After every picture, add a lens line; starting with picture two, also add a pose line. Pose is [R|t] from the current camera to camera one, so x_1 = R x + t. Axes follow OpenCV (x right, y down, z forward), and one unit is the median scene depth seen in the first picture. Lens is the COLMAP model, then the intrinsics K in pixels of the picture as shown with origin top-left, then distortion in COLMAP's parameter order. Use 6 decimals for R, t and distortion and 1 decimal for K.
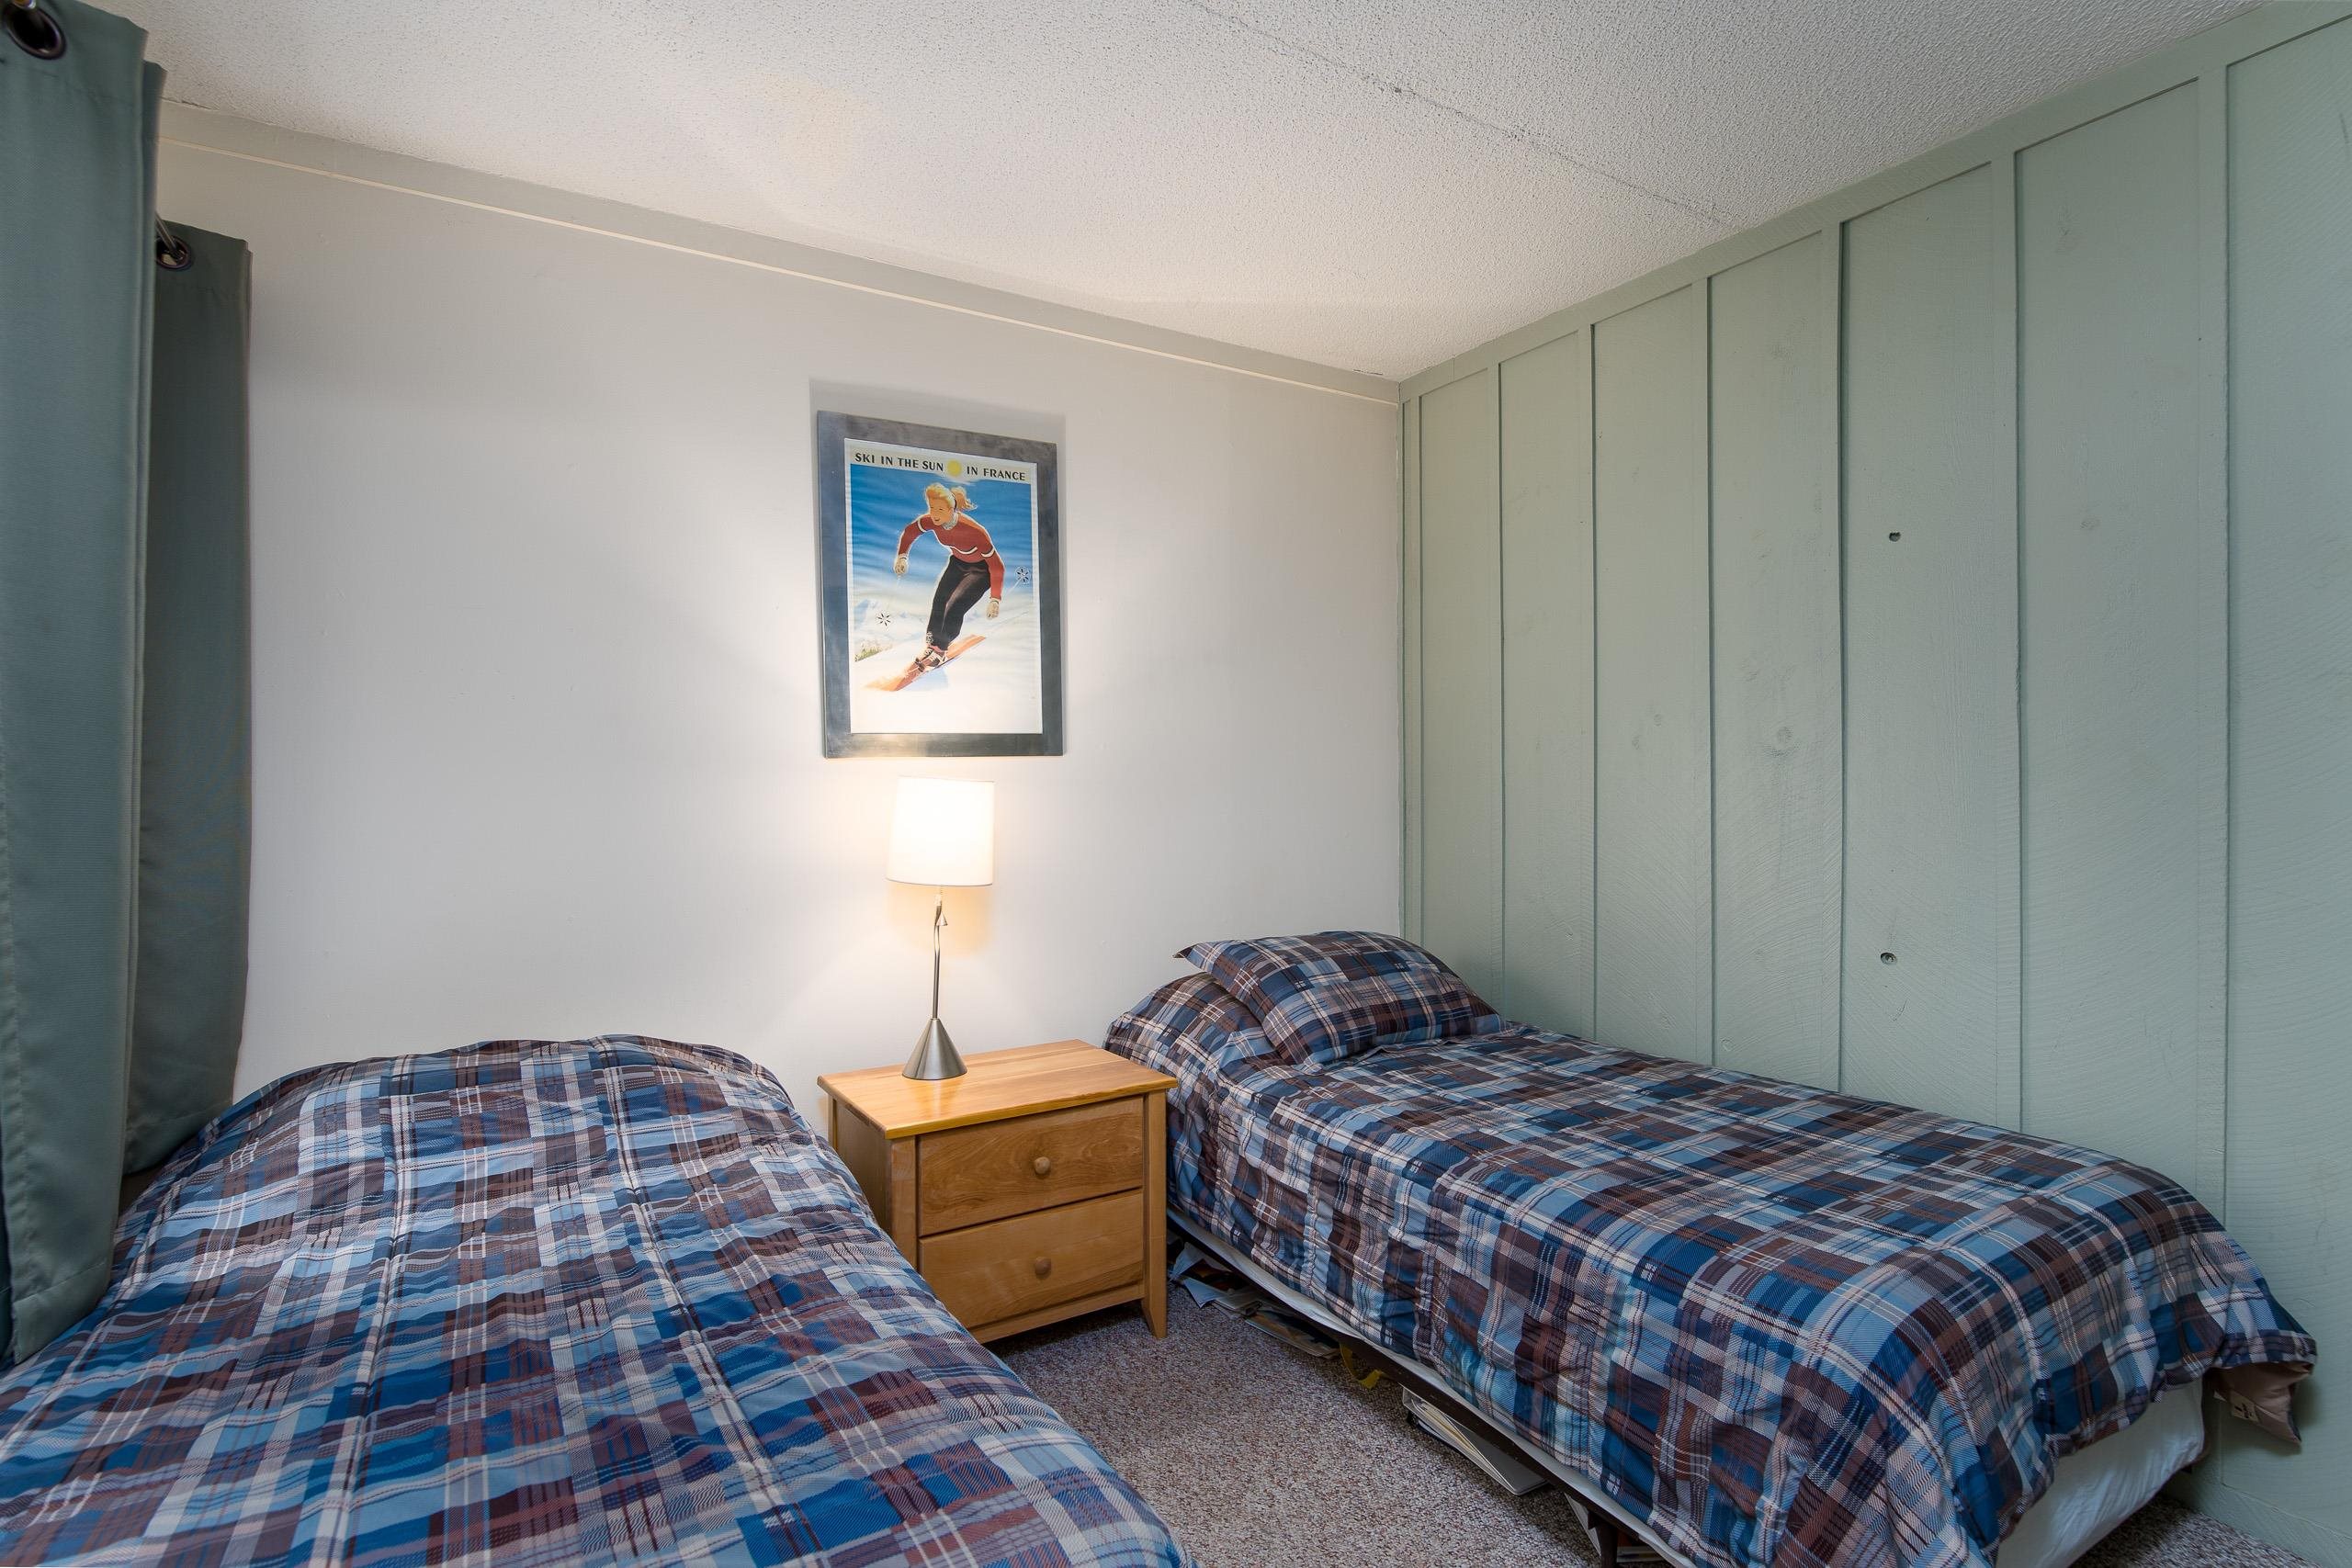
lens RADIAL K [[1138.1, 0, 1157.9], [0, 1138.1, 776.5], [0, 0, 1]] dist [0.005356, -0.009944]
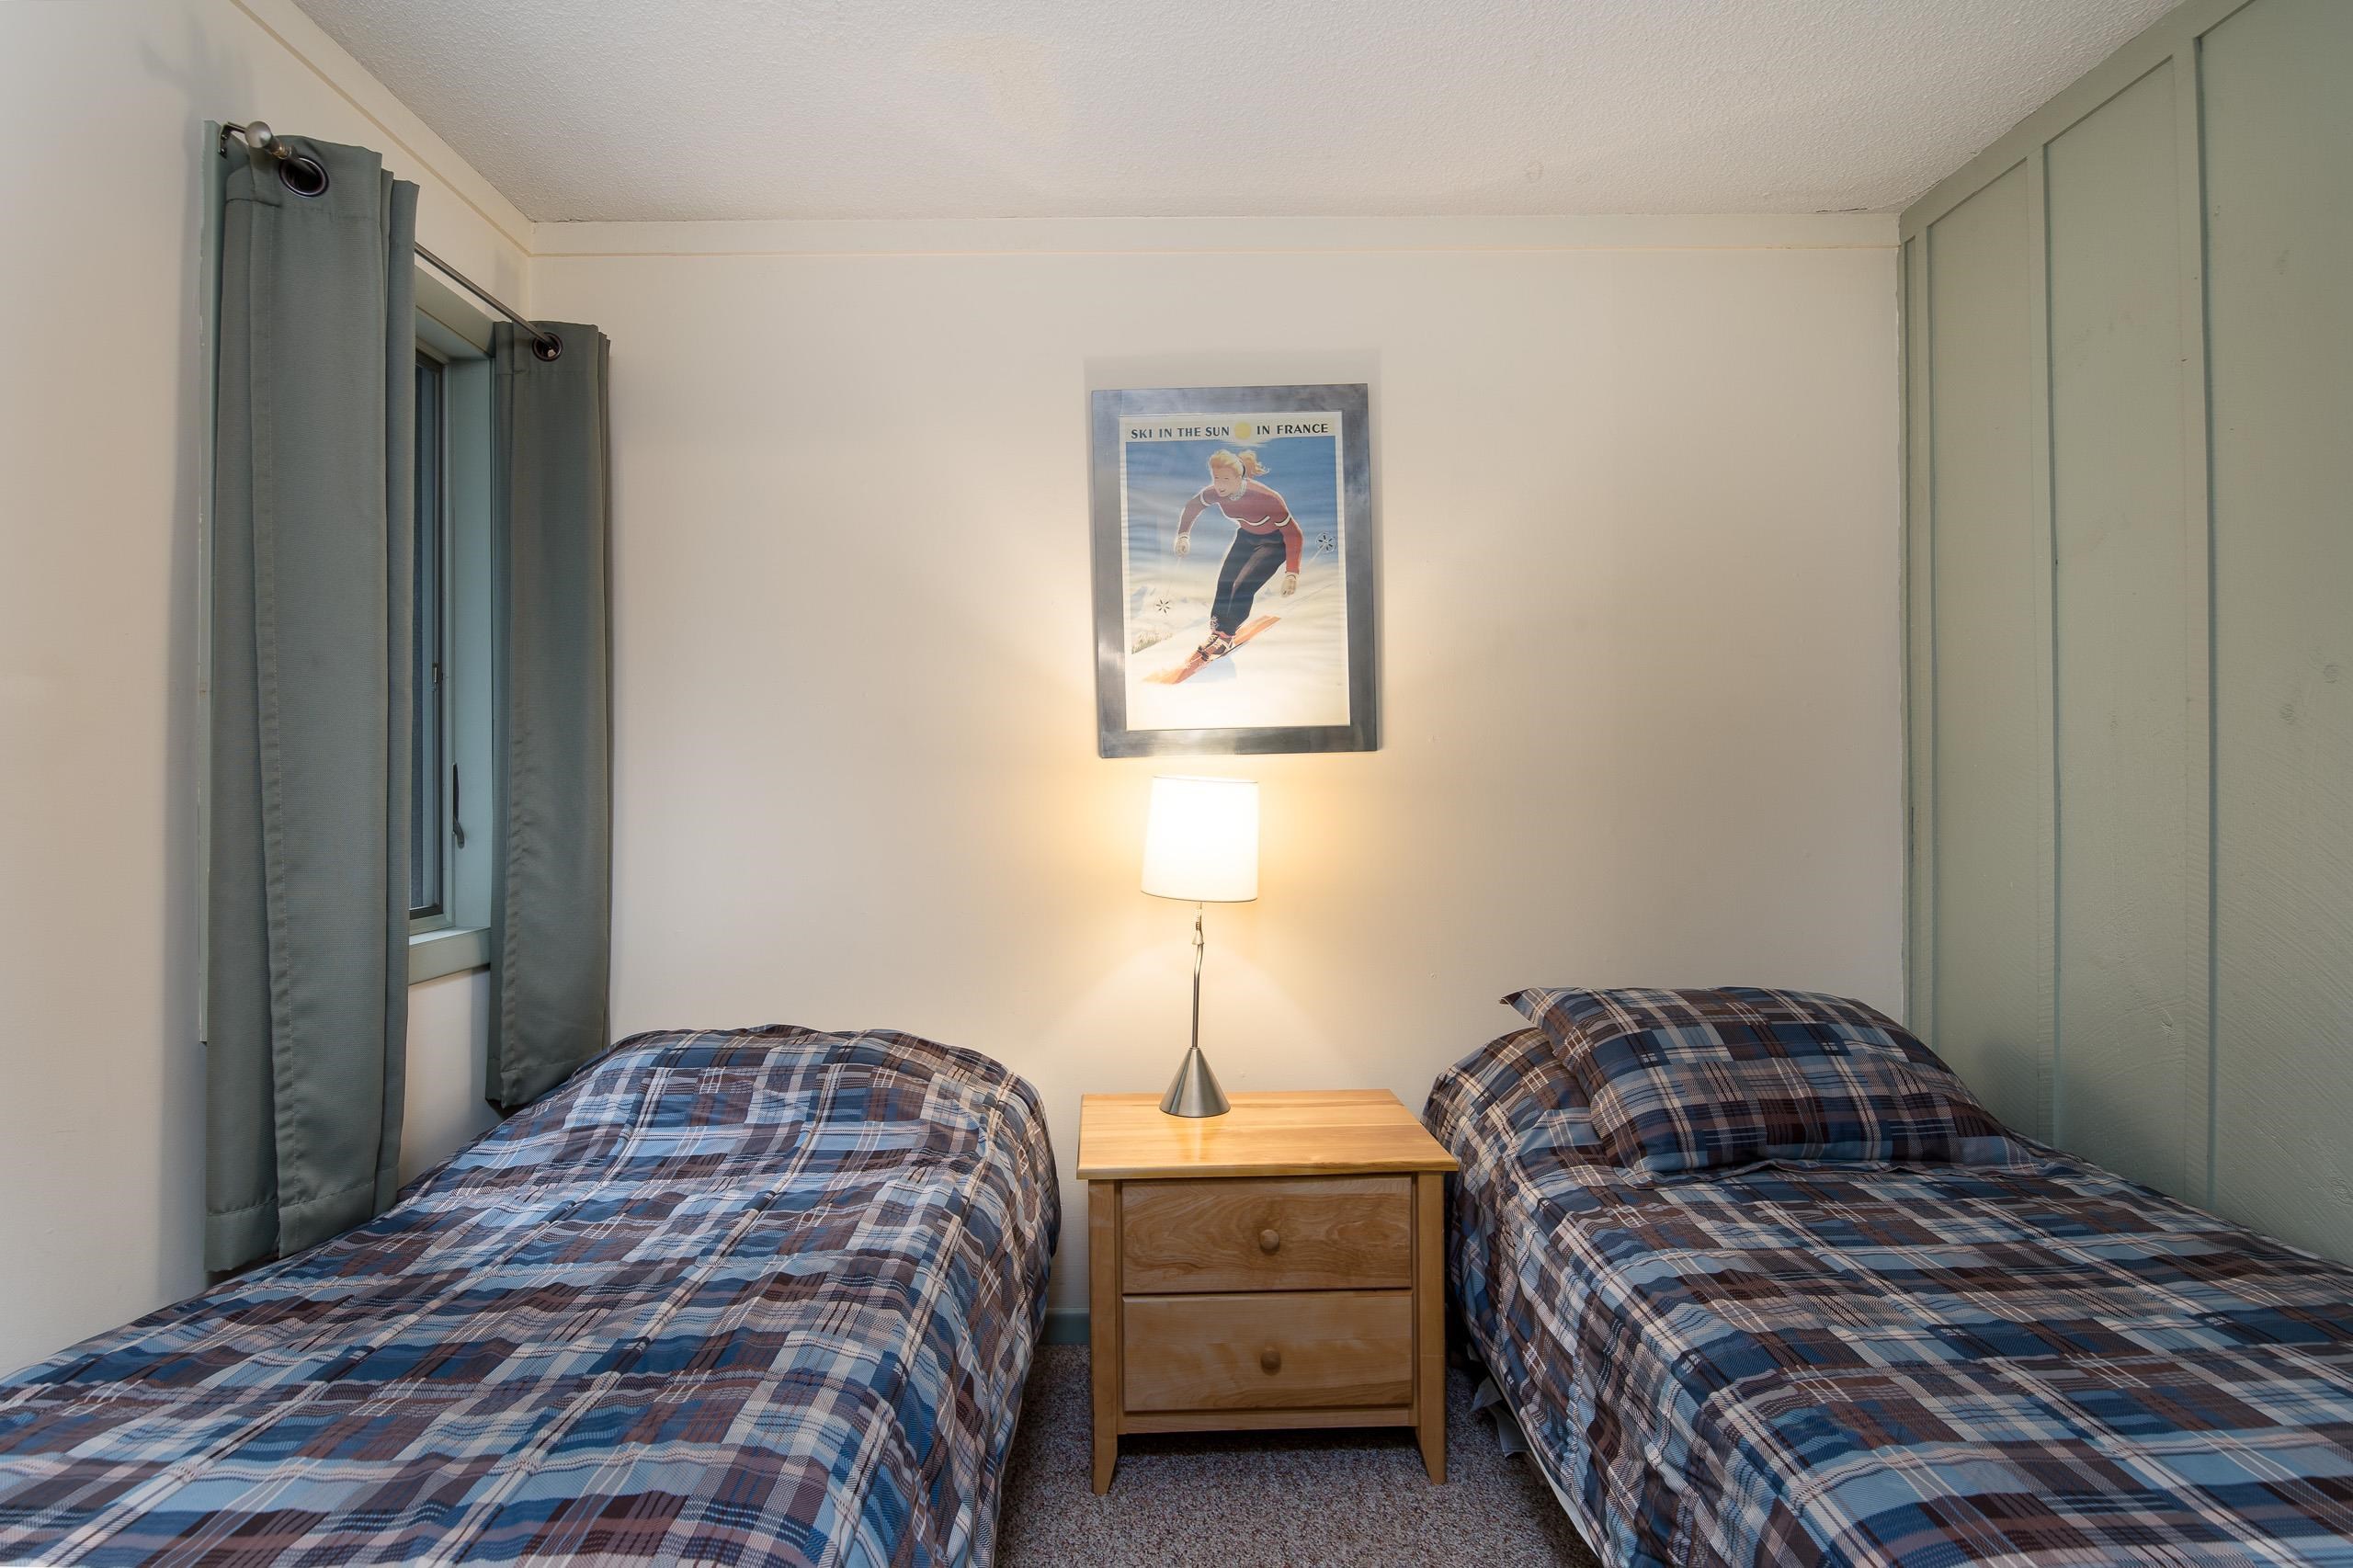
lens RADIAL K [[1138.7, 0, 1158.3], [0, 1138.7, 776.5], [0, 0, 1]] dist [0.005356, -0.009944]
pose [[0.862617, -0.004479, -0.505838, 0.250749], [0.005947, 0.999981, 0.001289, -0.001795], [0.505823, -0.004120, 0.862628, 0.230390]]
